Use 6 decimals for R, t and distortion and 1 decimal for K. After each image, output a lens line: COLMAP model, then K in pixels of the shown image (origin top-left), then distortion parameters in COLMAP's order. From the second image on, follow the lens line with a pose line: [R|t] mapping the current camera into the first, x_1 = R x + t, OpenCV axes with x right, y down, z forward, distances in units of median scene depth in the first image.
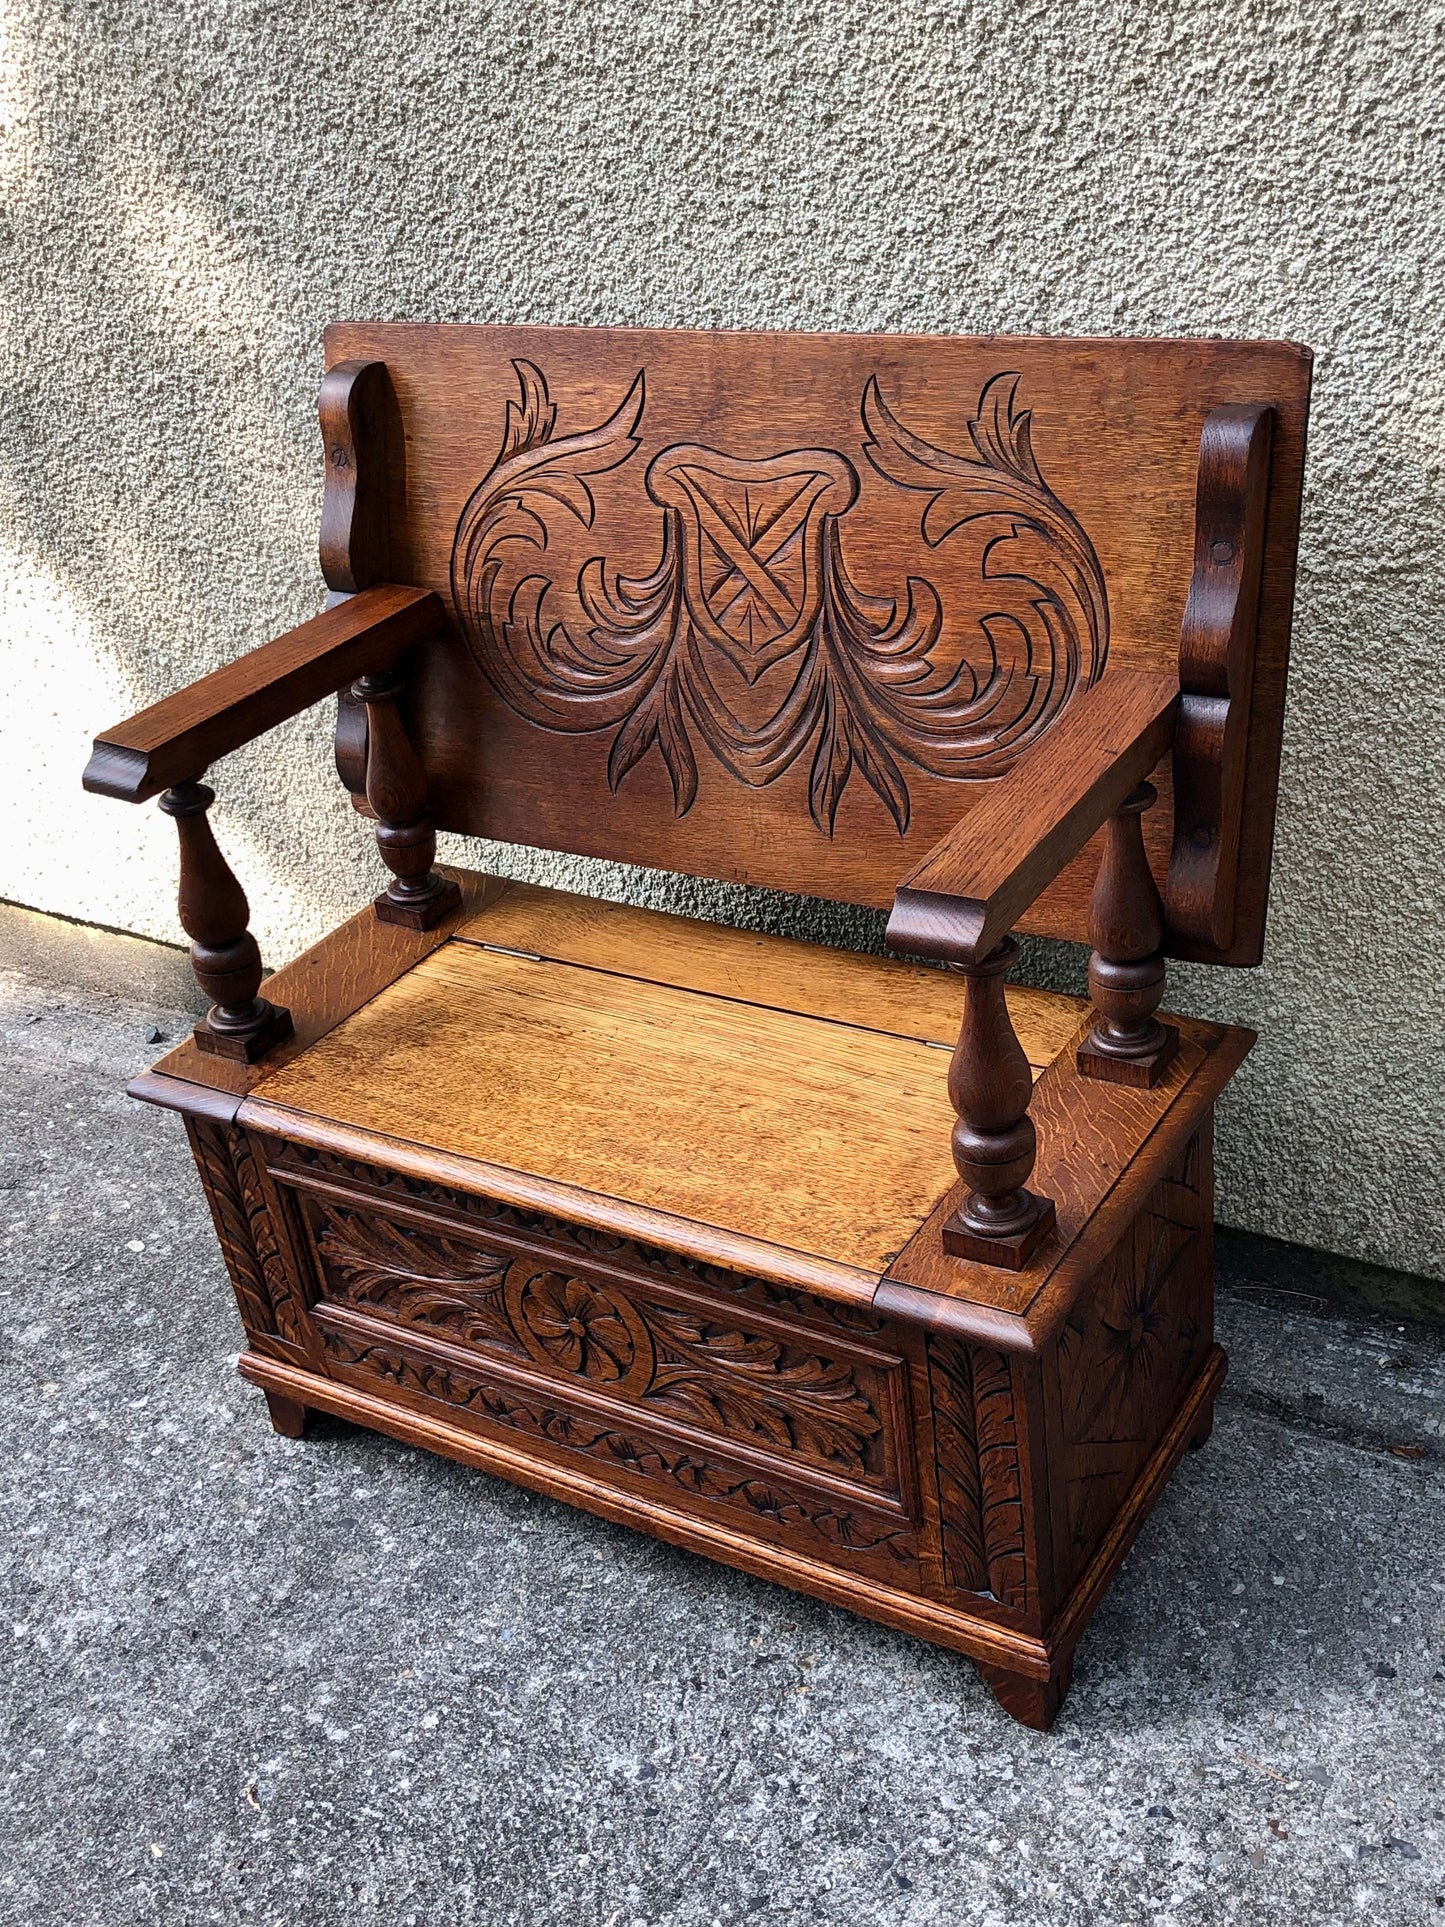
lens RADIAL K [[2153.0, 0, 729.5], [0, 2153.0, 948.3], [0, 0, 1]] dist [0.054272, -0.158634]
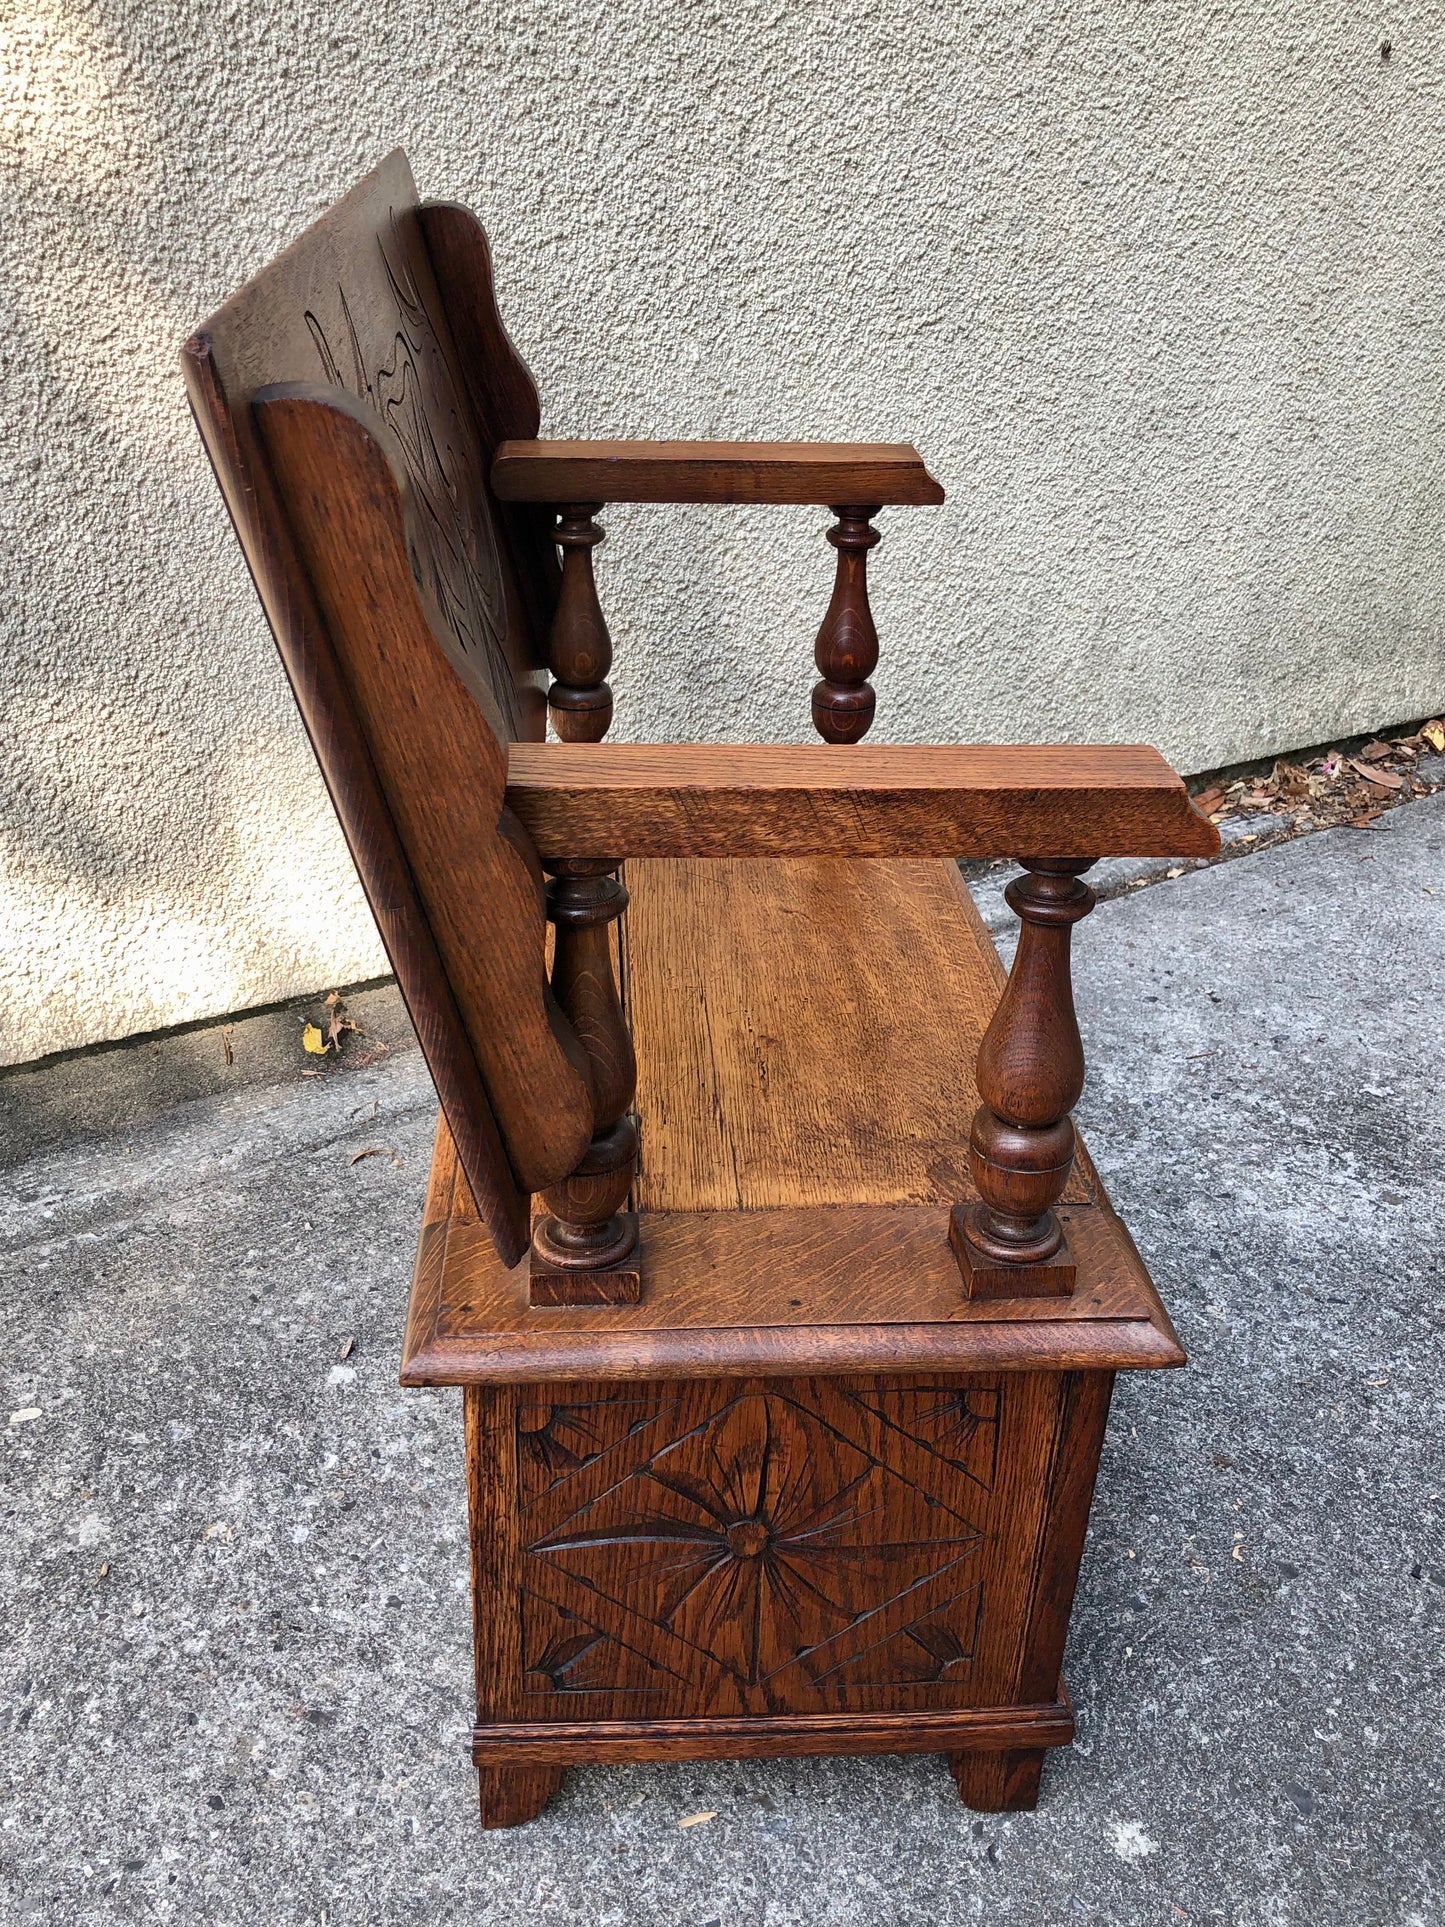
lens RADIAL K [[1741.0, 0, 725.3], [0, 1741.0, 952.1], [0, 0, 1]] dist [-0.039949, 0.109319]
pose [[0.404788, -0.308104, 0.860941, -0.866320], [0.393344, 0.908634, 0.140233, -0.000271], [-0.825486, 0.281881, 0.488995, 0.593416]]
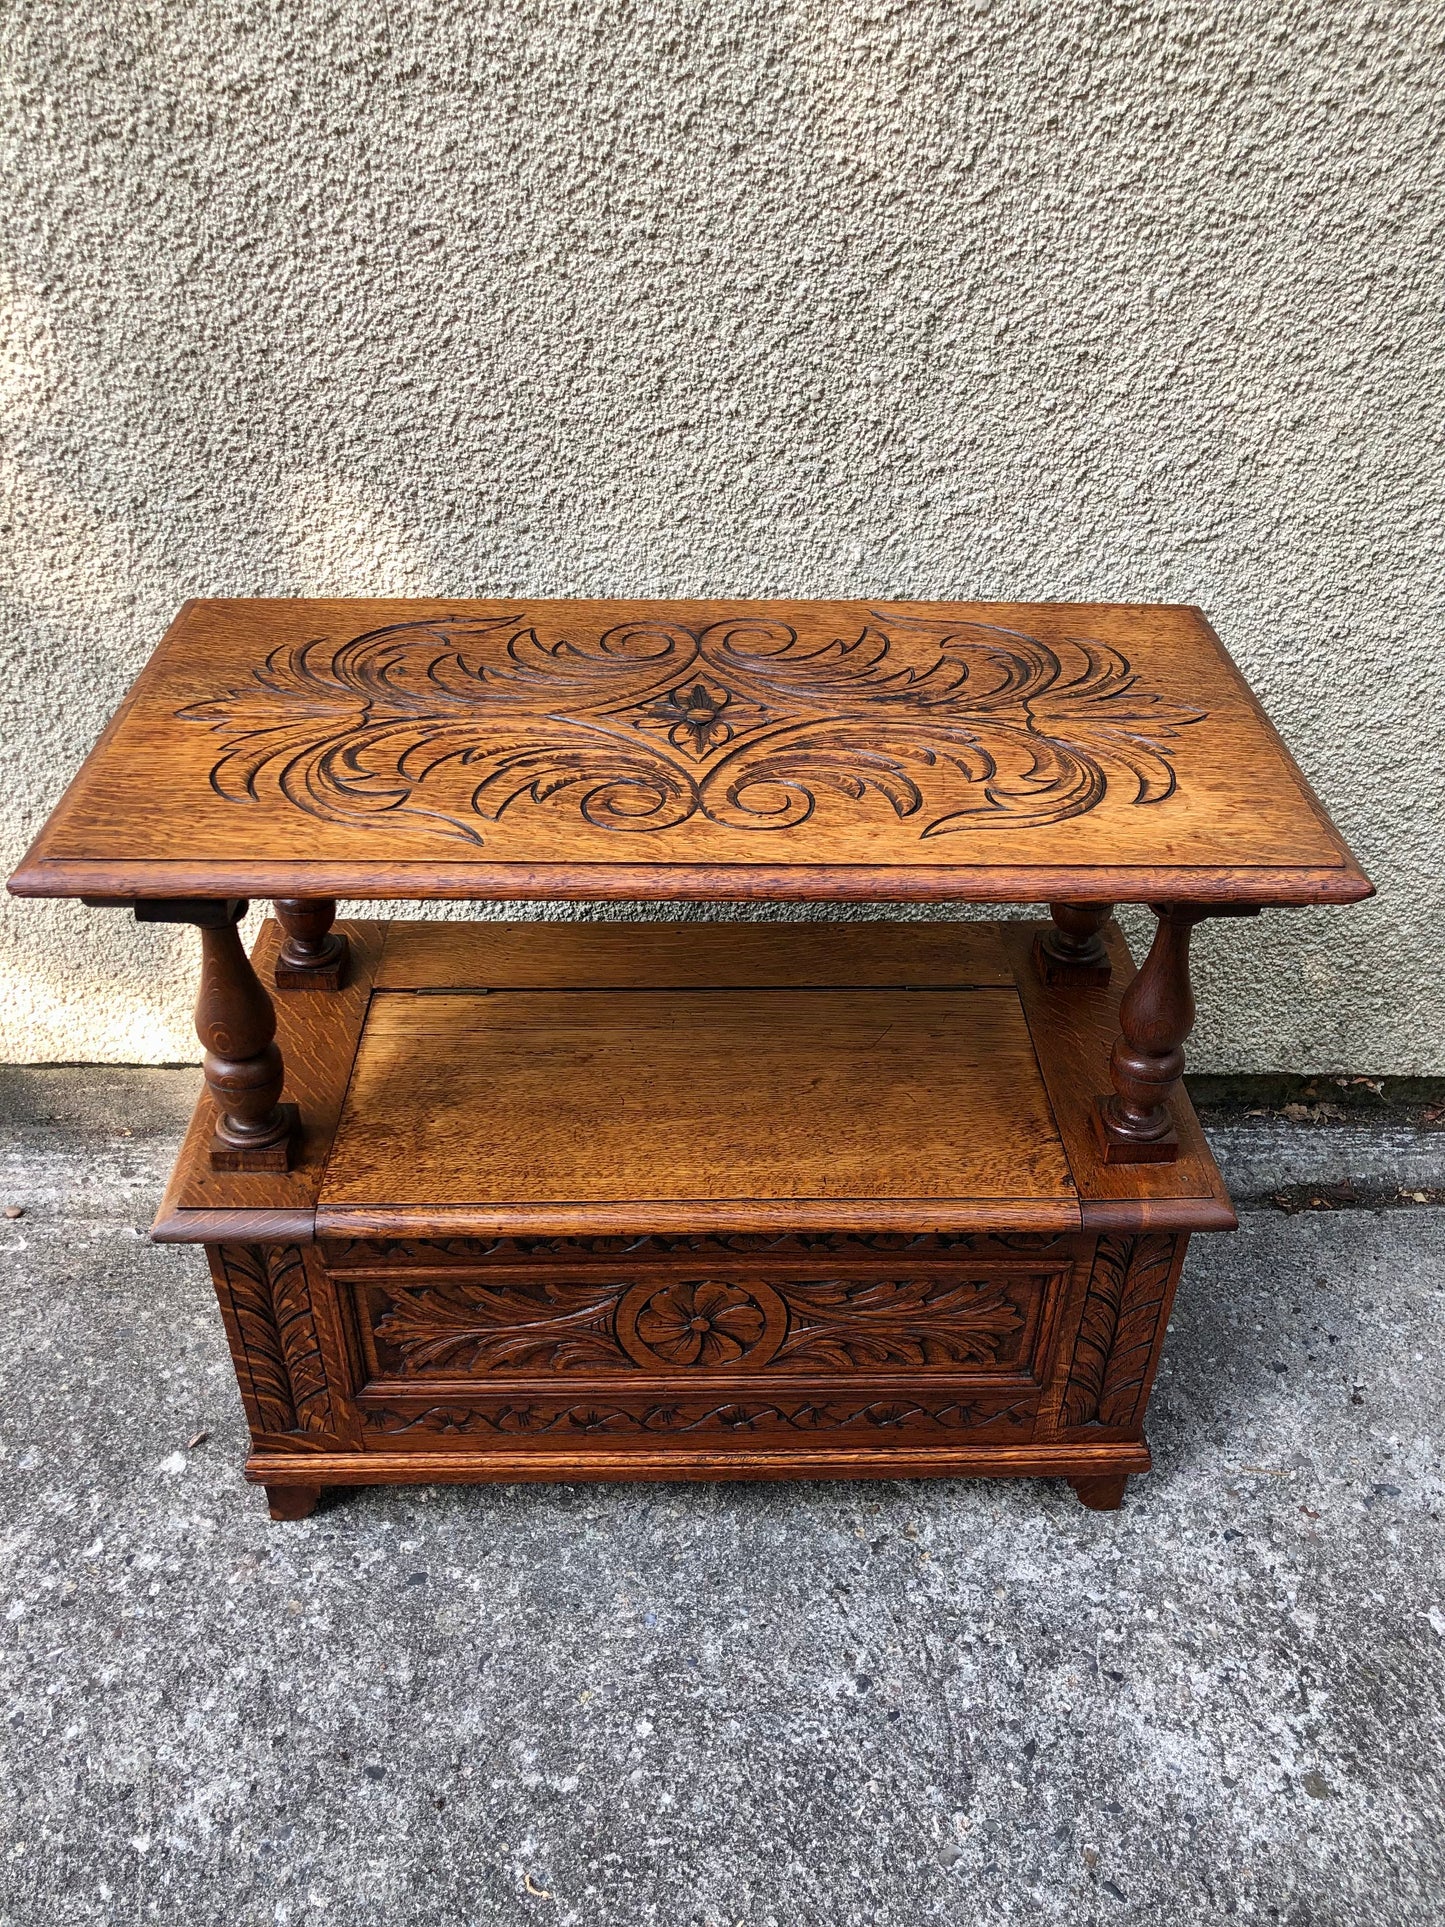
lens RADIAL K [[1585.1, 0, 732.8], [0, 1585.1, 952.7], [0, 0, 1]] dist [-0.030011, 0.086887]
pose [[0.830945, -0.211839, 0.514446, -0.408742], [0.174972, 0.977258, 0.119797, -0.090295], [-0.528124, -0.009531, 0.849113, 0.328807]]
